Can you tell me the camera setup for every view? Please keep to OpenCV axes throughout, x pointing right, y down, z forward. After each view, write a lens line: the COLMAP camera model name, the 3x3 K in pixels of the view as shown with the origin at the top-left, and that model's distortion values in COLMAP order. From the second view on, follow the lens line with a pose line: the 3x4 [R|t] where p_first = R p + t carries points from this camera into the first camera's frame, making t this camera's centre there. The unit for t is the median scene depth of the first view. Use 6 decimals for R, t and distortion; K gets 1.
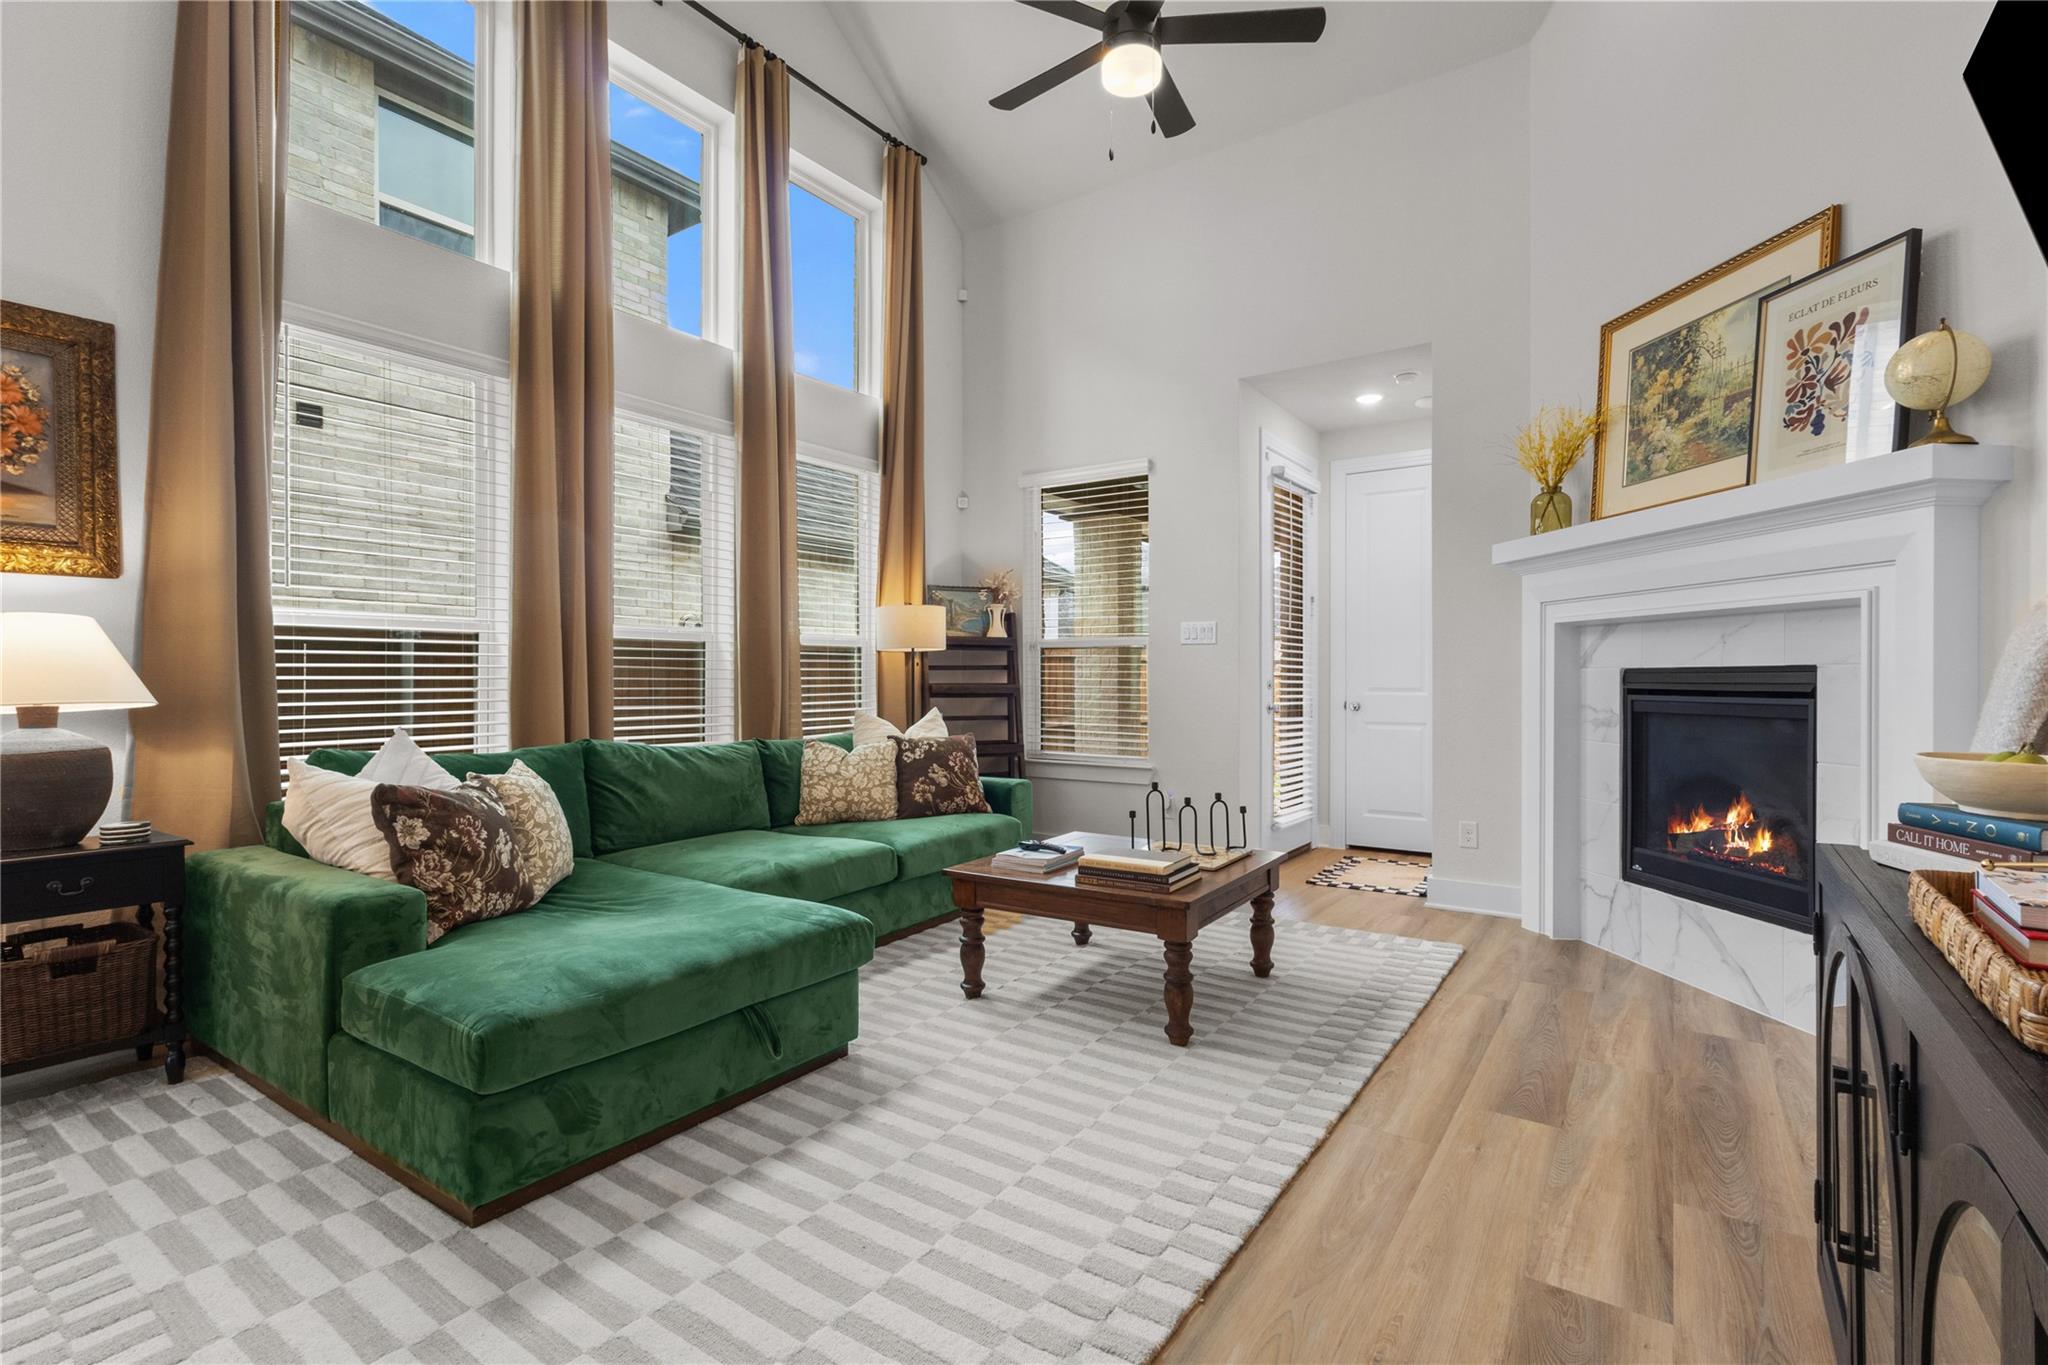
lens RADIAL K [[953.1, 0, 1013.7], [0, 953.1, 674.8], [0, 0, 1]] dist [-0.000923, 0.000850]
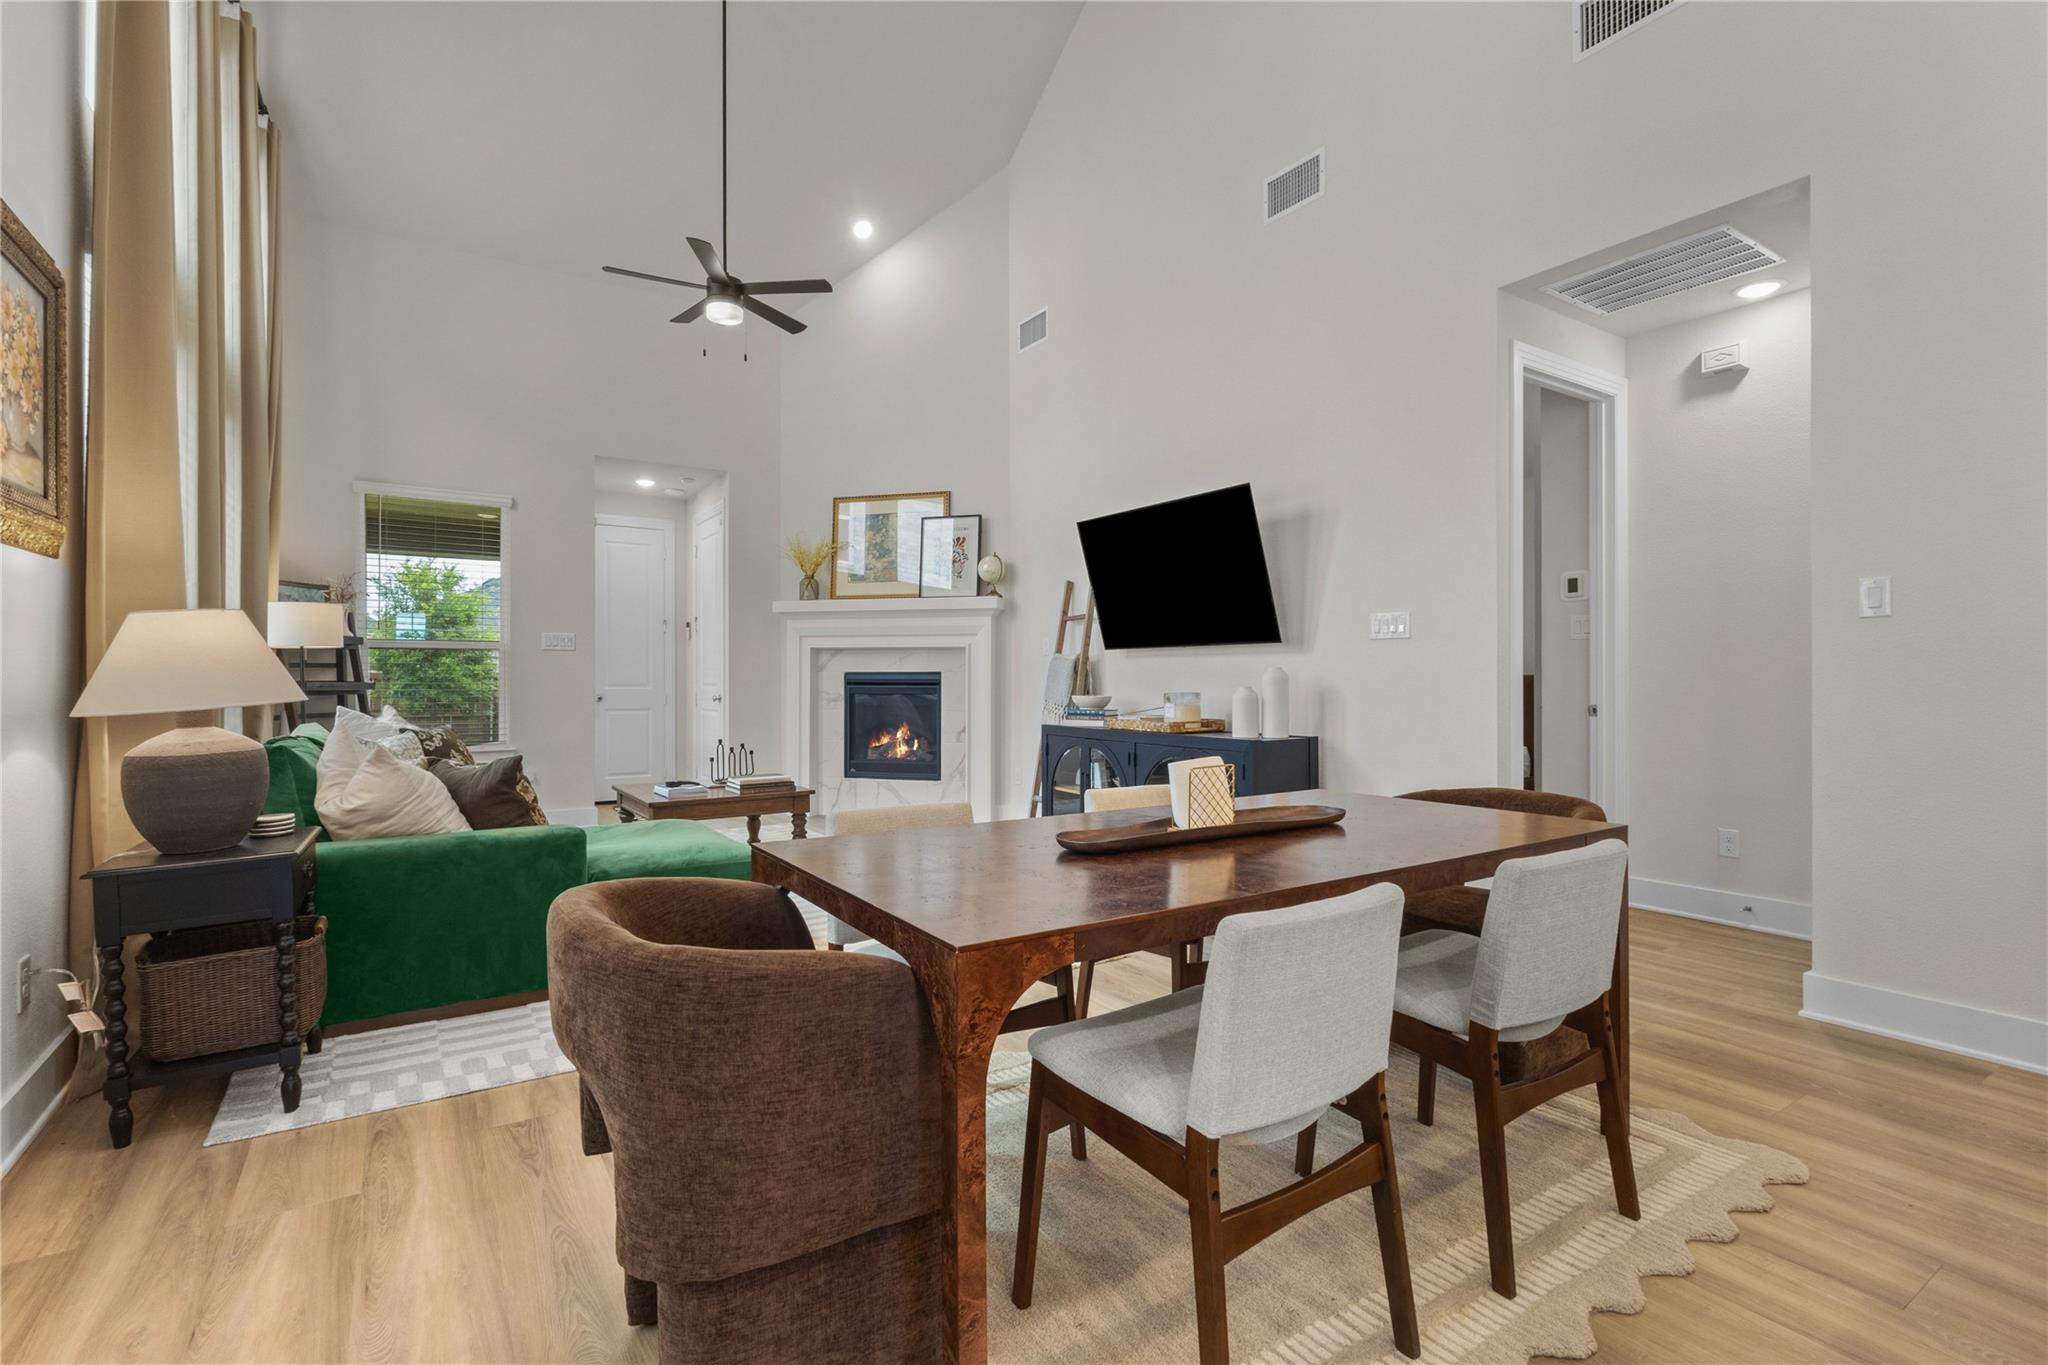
lens RADIAL K [[953.1, 0, 1025.7], [0, 953.1, 672.3], [0, 0, 1]] dist [-0.000923, 0.000850]
pose [[0.372831, 0.003979, 0.927891, -1.089527], [-0.005127, 0.999984, -0.002228, -0.003507], [-0.927885, -0.003927, 0.372845, -0.106321]]
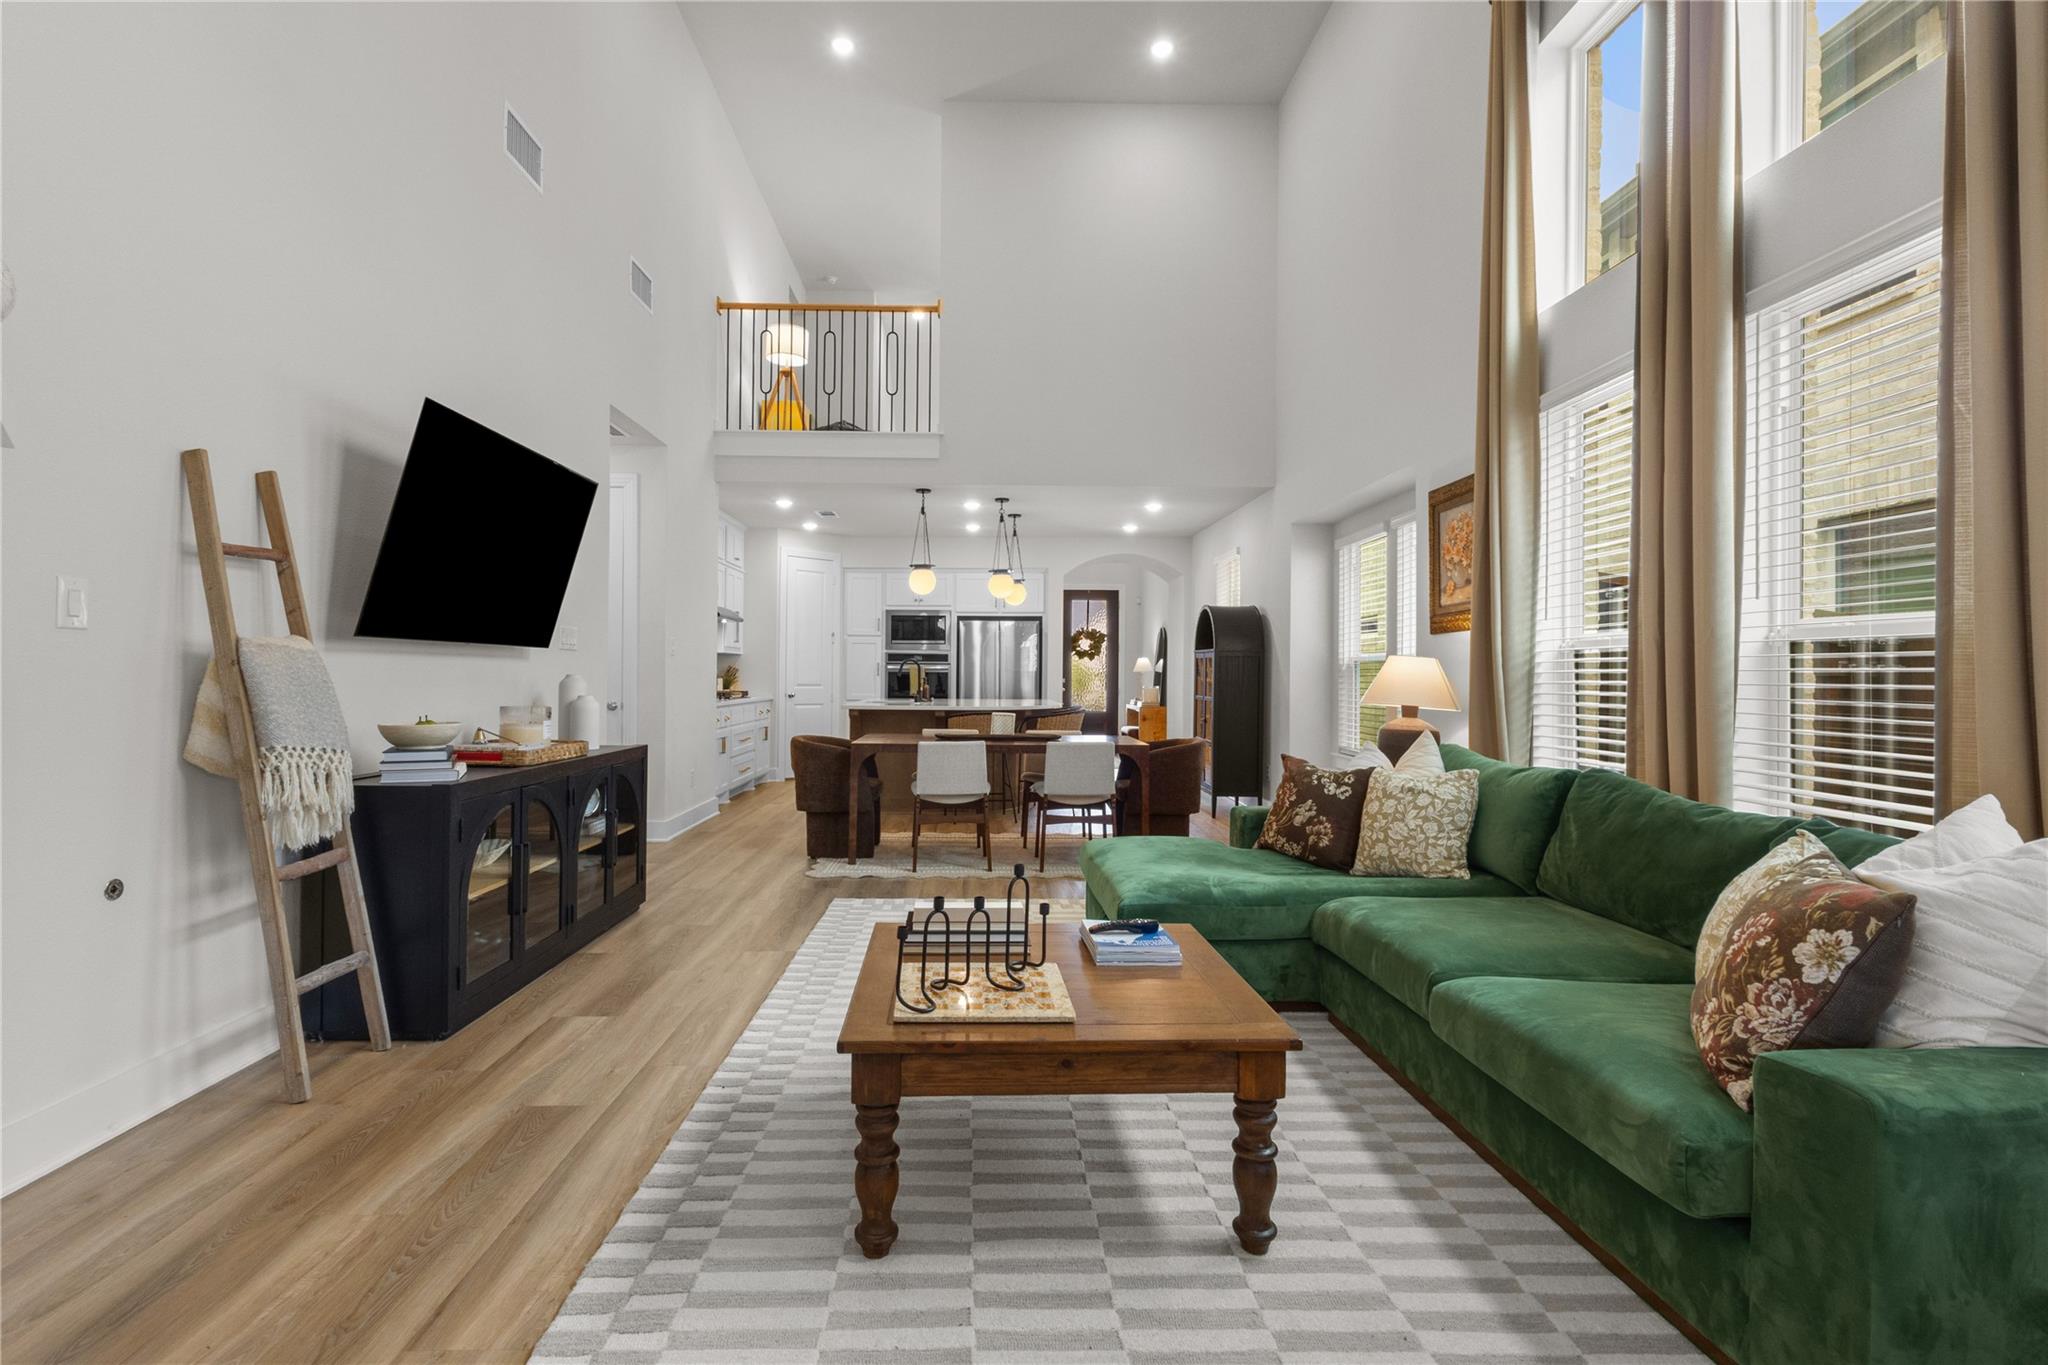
lens RADIAL K [[953.1, 0, 1012.0], [0, 953.1, 672.3], [0, 0, 1]] dist [-0.000923, 0.000850]
pose [[-0.795895, -0.006136, -0.605403, 0.481173], [-0.005176, 0.999981, -0.003331, -0.014536], [0.605412, 0.000483, -0.795912, 1.341401]]
